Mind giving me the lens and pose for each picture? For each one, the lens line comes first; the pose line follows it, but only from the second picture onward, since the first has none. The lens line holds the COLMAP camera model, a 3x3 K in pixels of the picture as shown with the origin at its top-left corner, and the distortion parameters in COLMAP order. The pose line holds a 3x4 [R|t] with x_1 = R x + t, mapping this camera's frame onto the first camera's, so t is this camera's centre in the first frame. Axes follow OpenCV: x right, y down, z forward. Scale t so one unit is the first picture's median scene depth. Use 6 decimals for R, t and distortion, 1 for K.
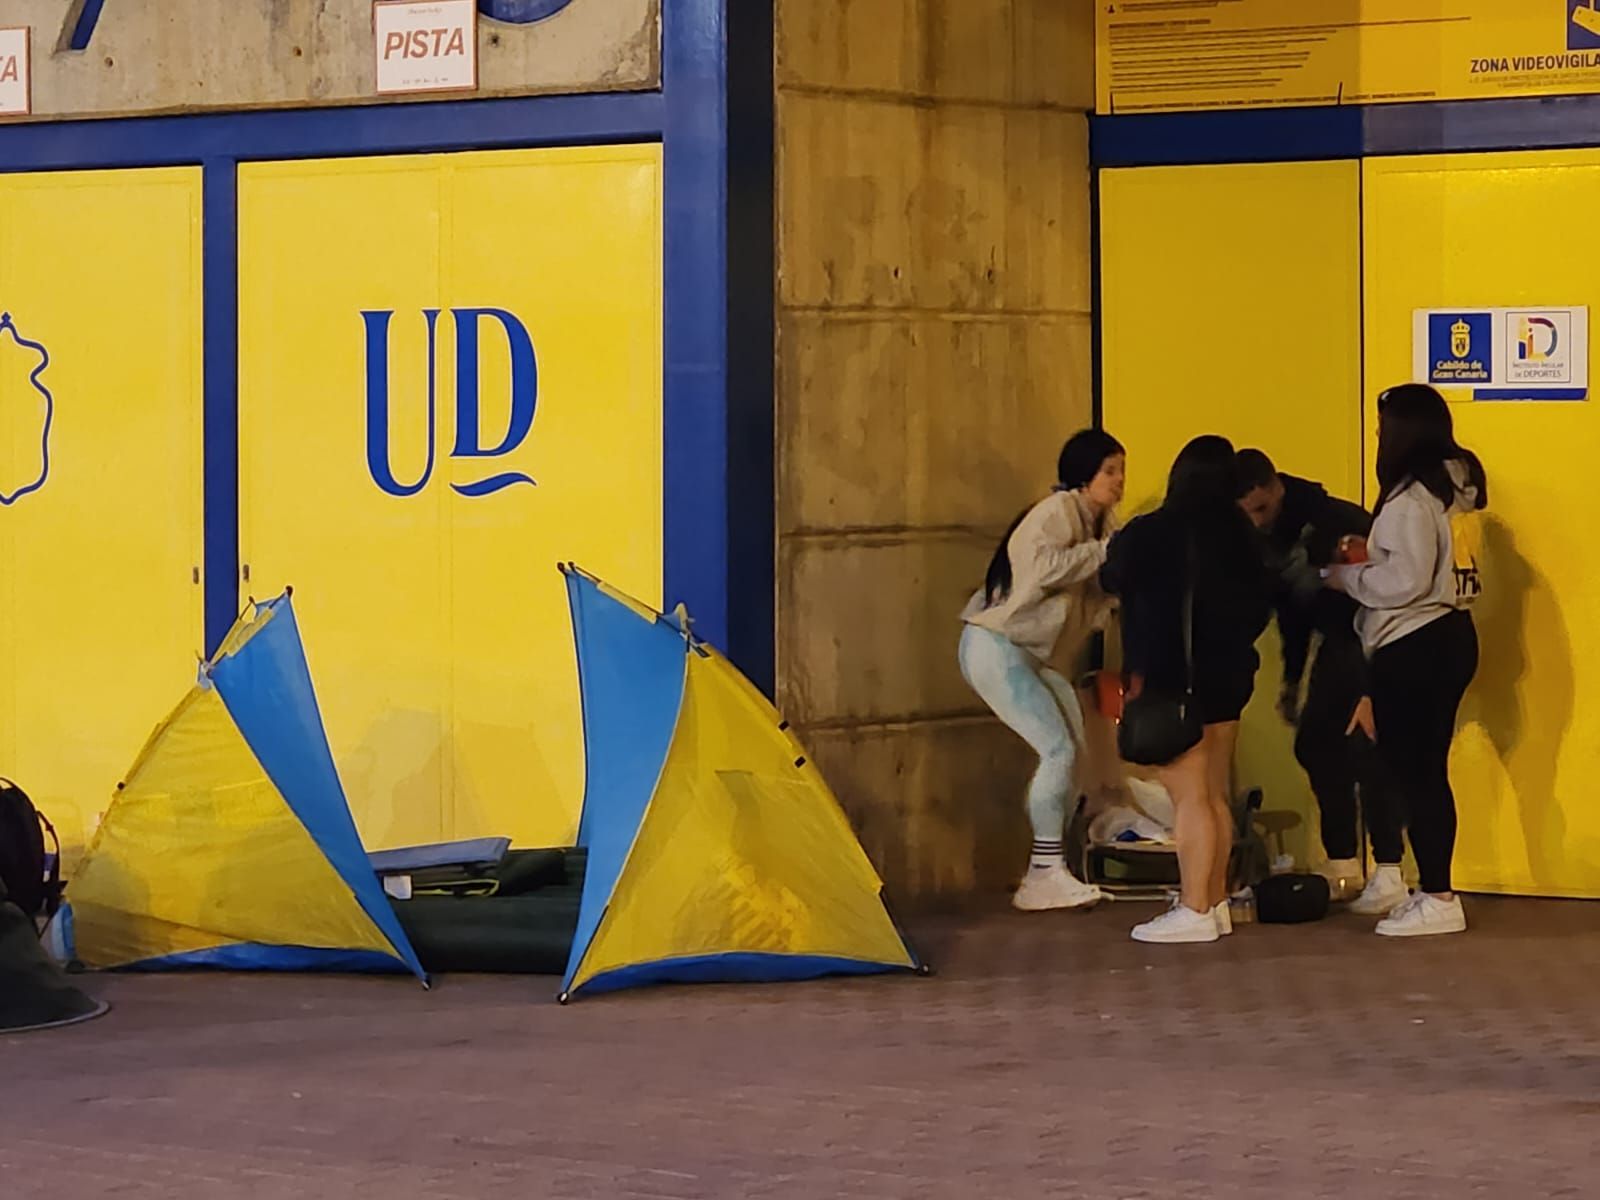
lens RADIAL K [[4856.2, 0, 798.5], [0, 4856.2, 599.2], [0, 0, 1]] dist [0.134655, 0.000000]
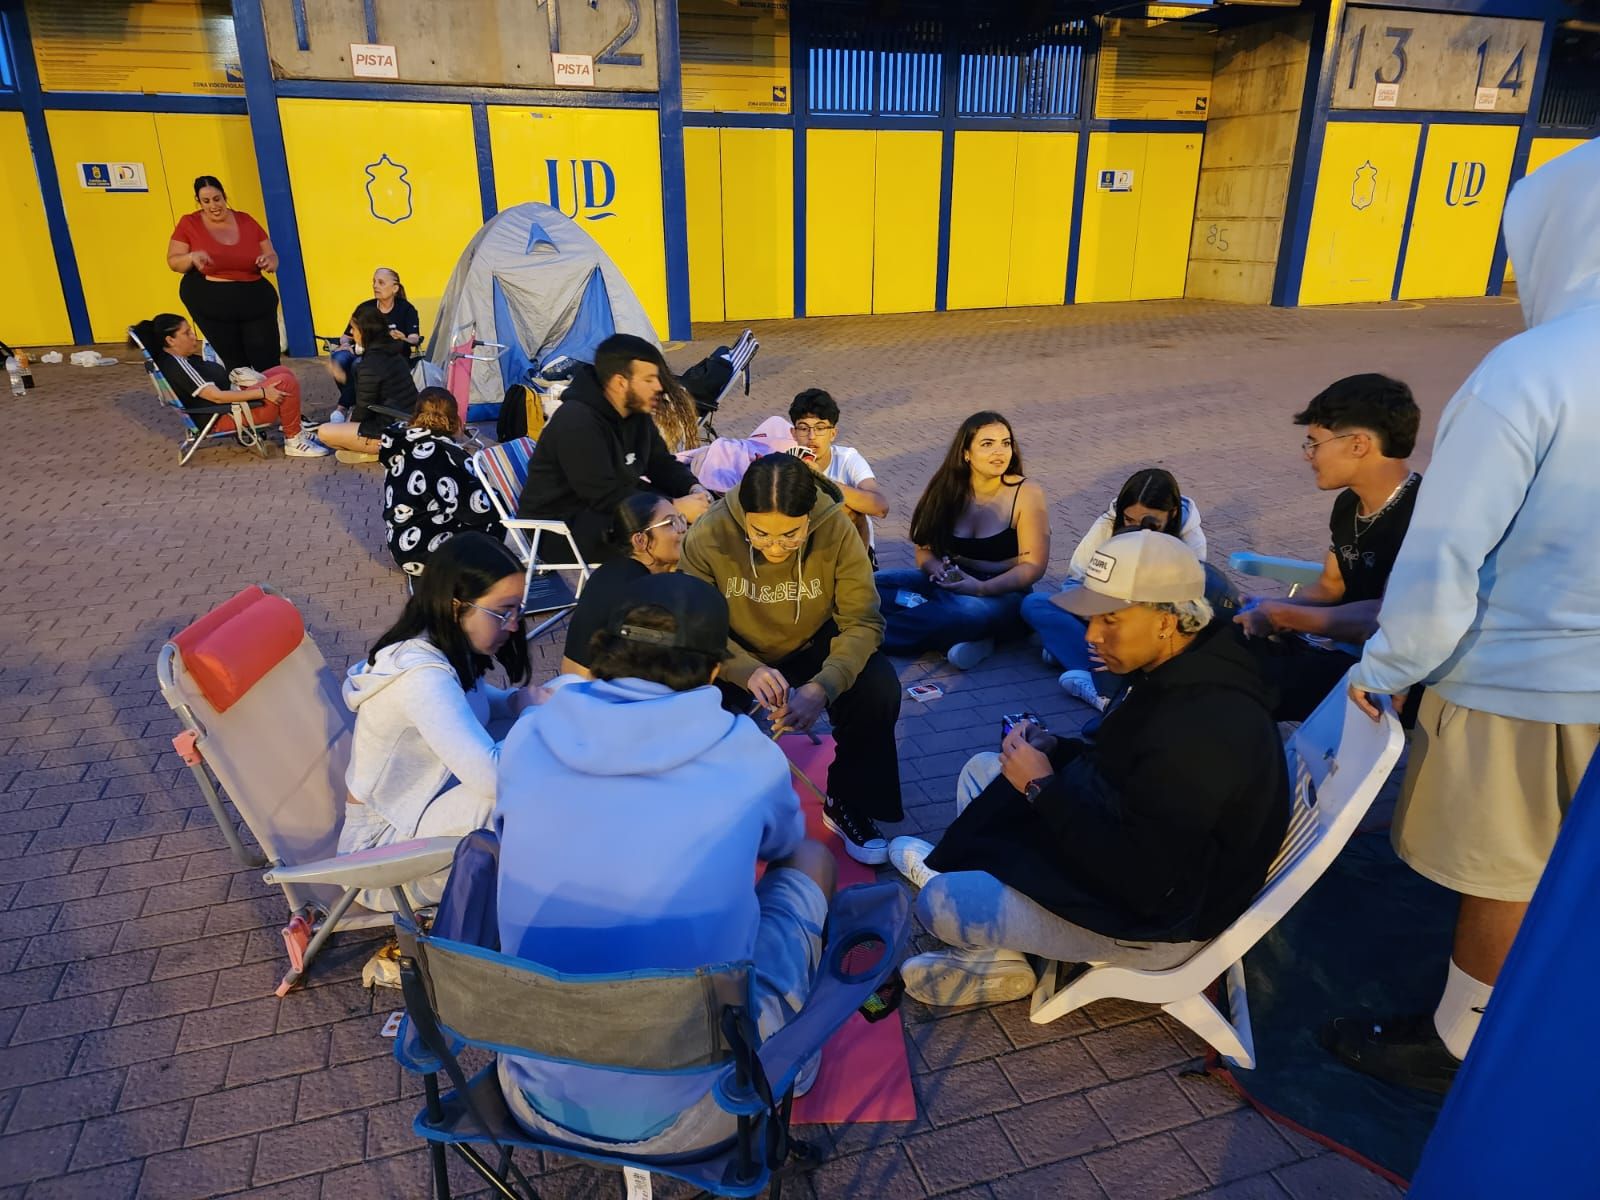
lens RADIAL K [[1074.6, 0, 787.9], [0, 1074.6, 600.9], [0, 0, 1]] dist [0.055963, -0.042488]
pose [[0.521061, -0.289737, 0.802837, -0.585416], [0.032303, 0.946641, 0.320668, -0.006595], [-0.852908, -0.141154, 0.502617, 0.401561]]
